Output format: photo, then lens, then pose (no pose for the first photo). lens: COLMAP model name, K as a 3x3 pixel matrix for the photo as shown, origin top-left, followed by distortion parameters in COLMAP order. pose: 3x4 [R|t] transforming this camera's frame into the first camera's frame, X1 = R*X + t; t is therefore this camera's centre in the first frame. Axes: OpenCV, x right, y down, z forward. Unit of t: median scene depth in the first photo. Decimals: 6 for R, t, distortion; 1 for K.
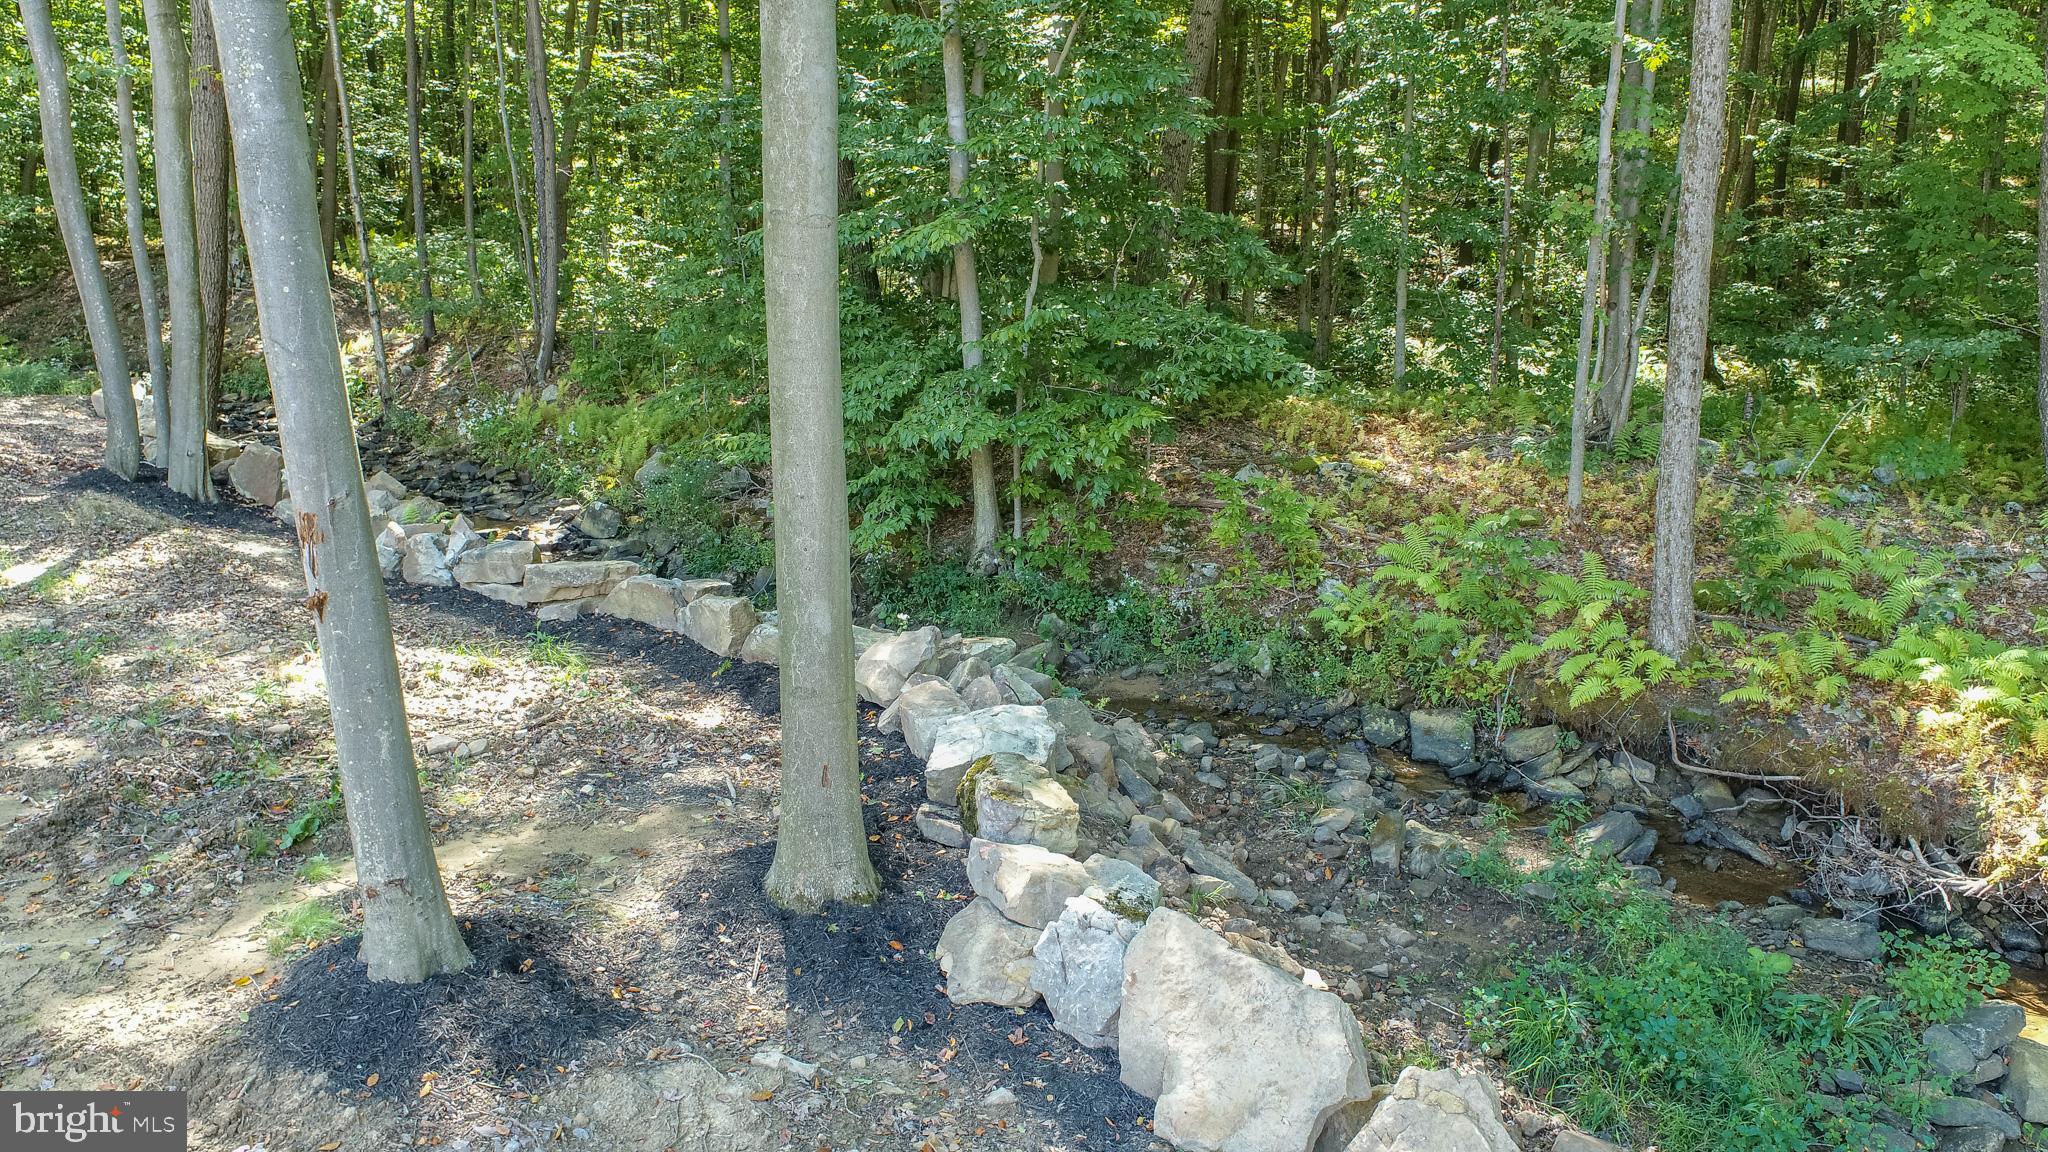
lens RADIAL K [[1384.6, 0, 1022.3], [0, 1384.6, 570.3], [0, 0, 1]] dist [-0.016773, 0.012055]
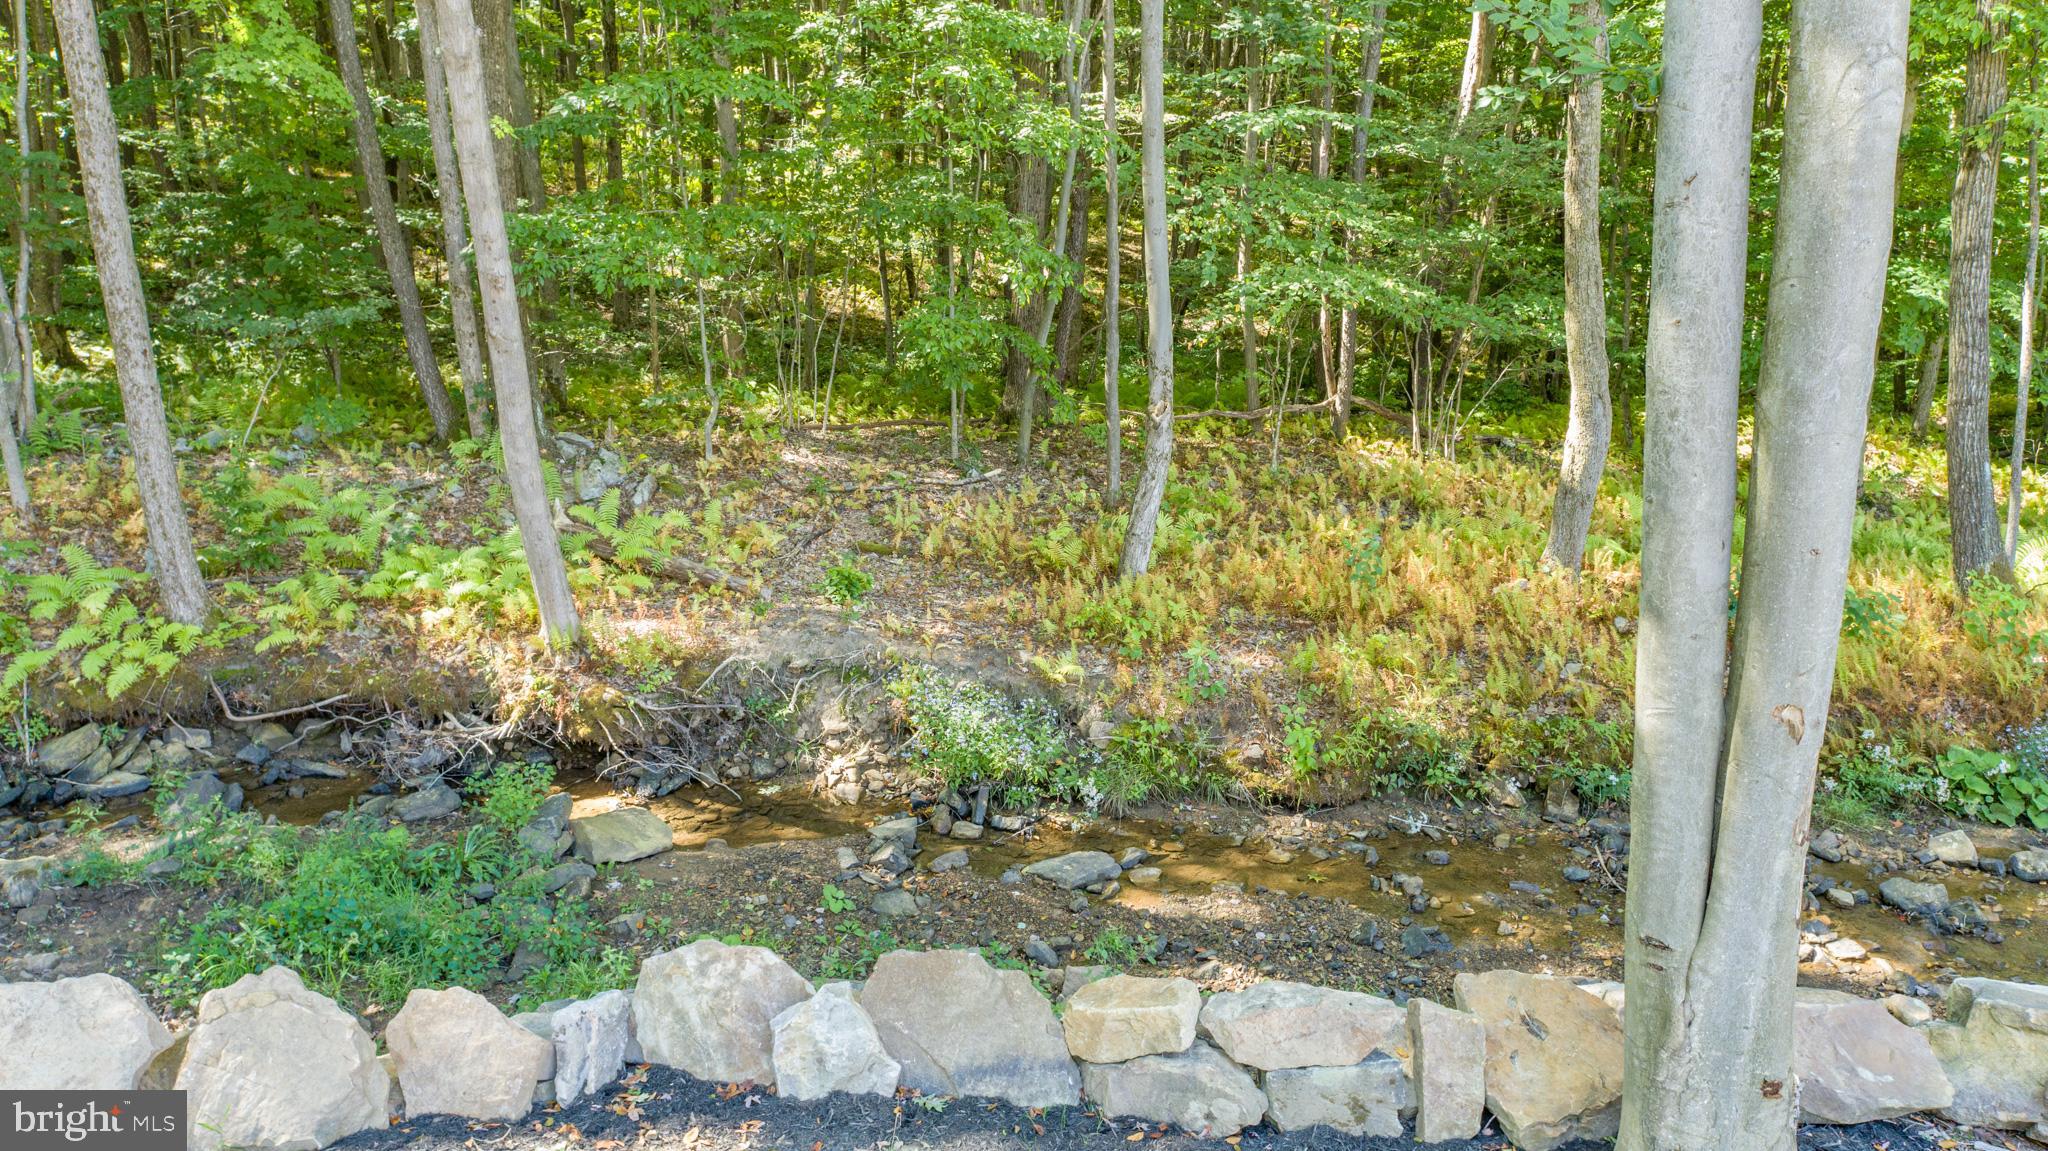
lens RADIAL K [[1384.6, 0, 1022.3], [0, 1384.6, 569.8], [0, 0, 1]] dist [-0.016773, 0.012055]
pose [[0.459708, -0.204661, 0.864166, -0.138445], [0.193555, 0.972780, 0.127419, 0.011350], [-0.866721, 0.108688, 0.486808, -0.052429]]
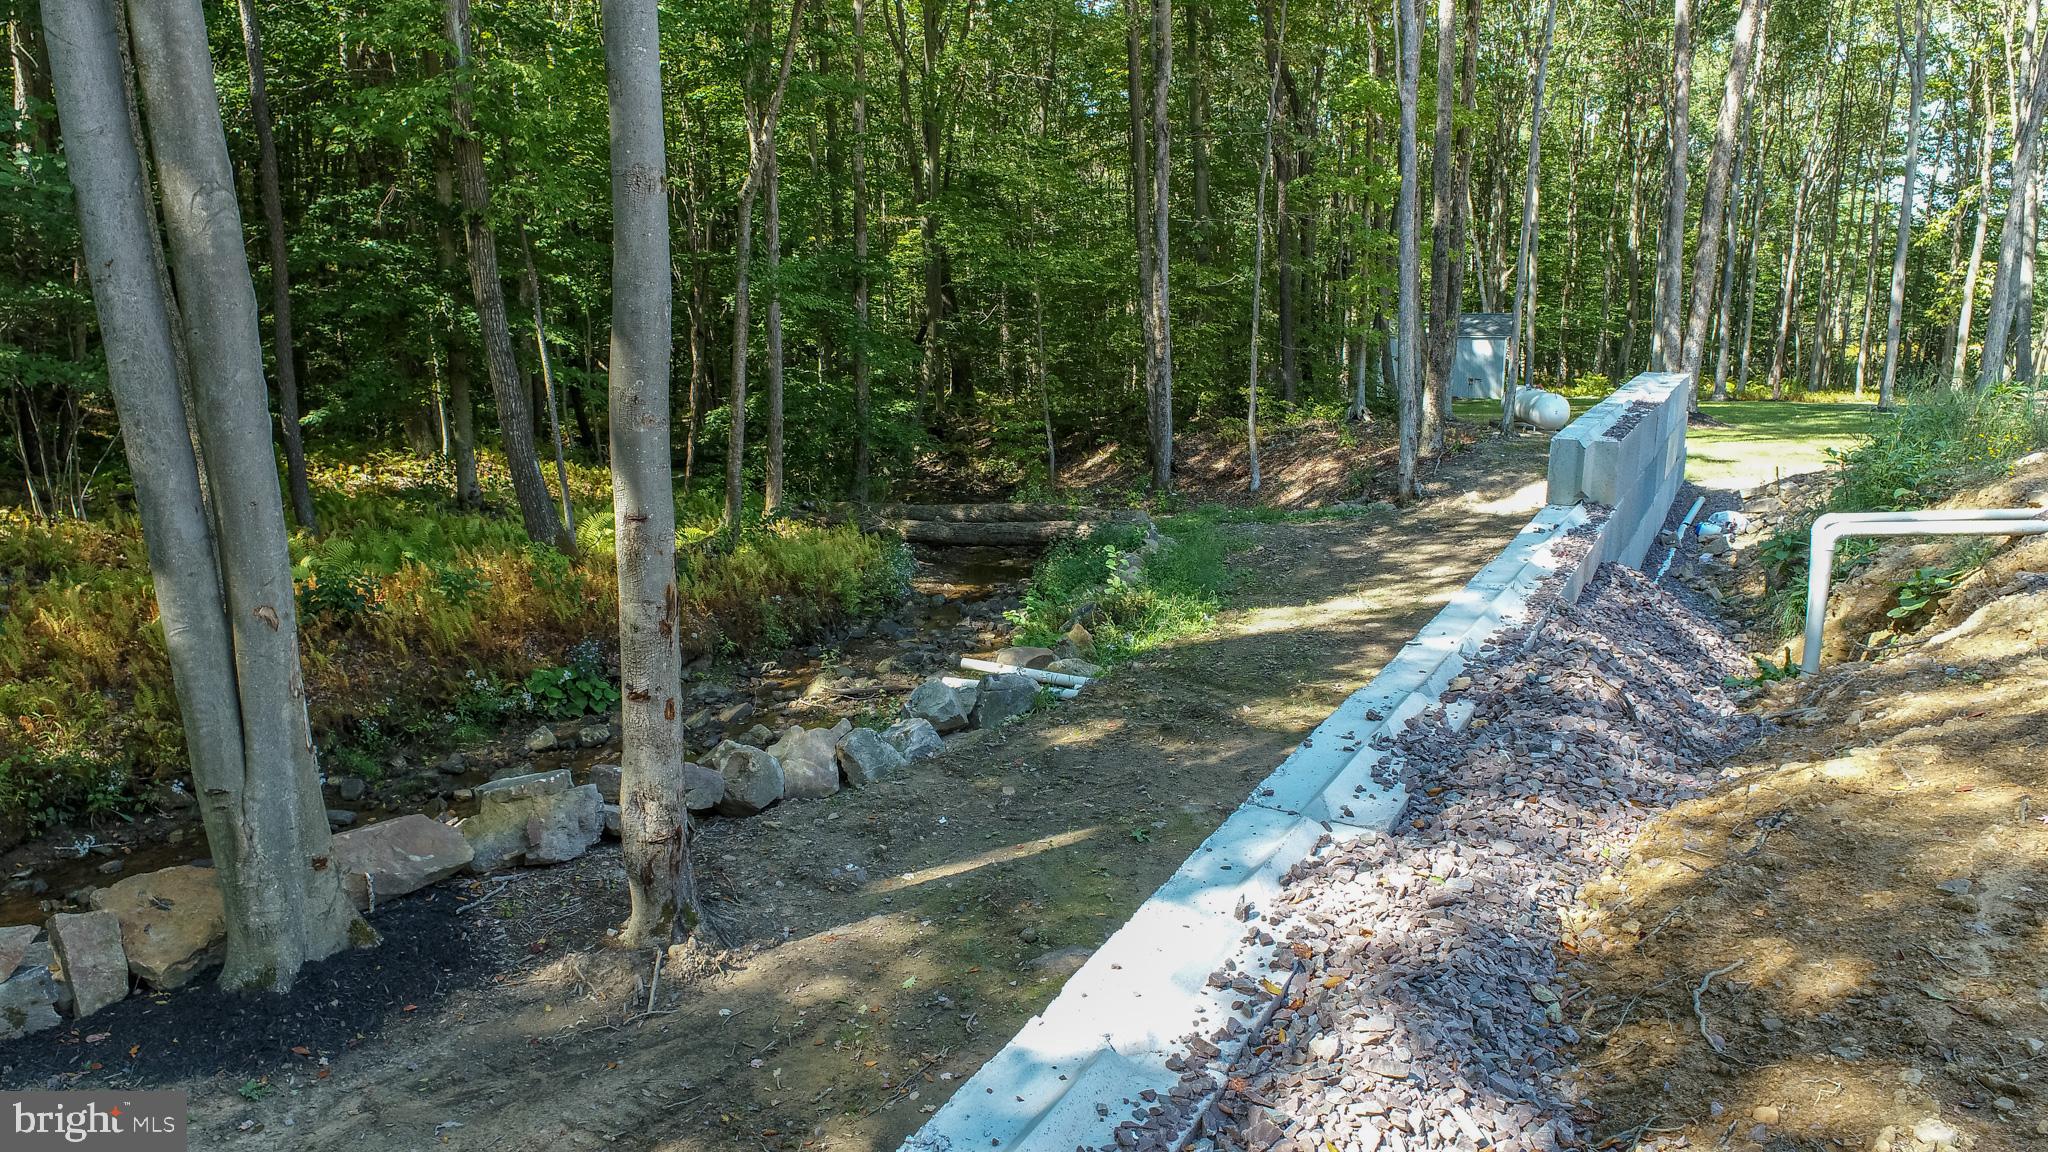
lens RADIAL K [[1384.6, 0, 1022.3], [0, 1384.6, 570.3], [0, 0, 1]] dist [-0.016773, 0.012055]
pose [[-0.395569, -0.181662, 0.900291, -0.362776], [0.208734, 0.936810, 0.280744, 0.025550], [-0.894402, 0.298975, -0.332654, -0.141756]]
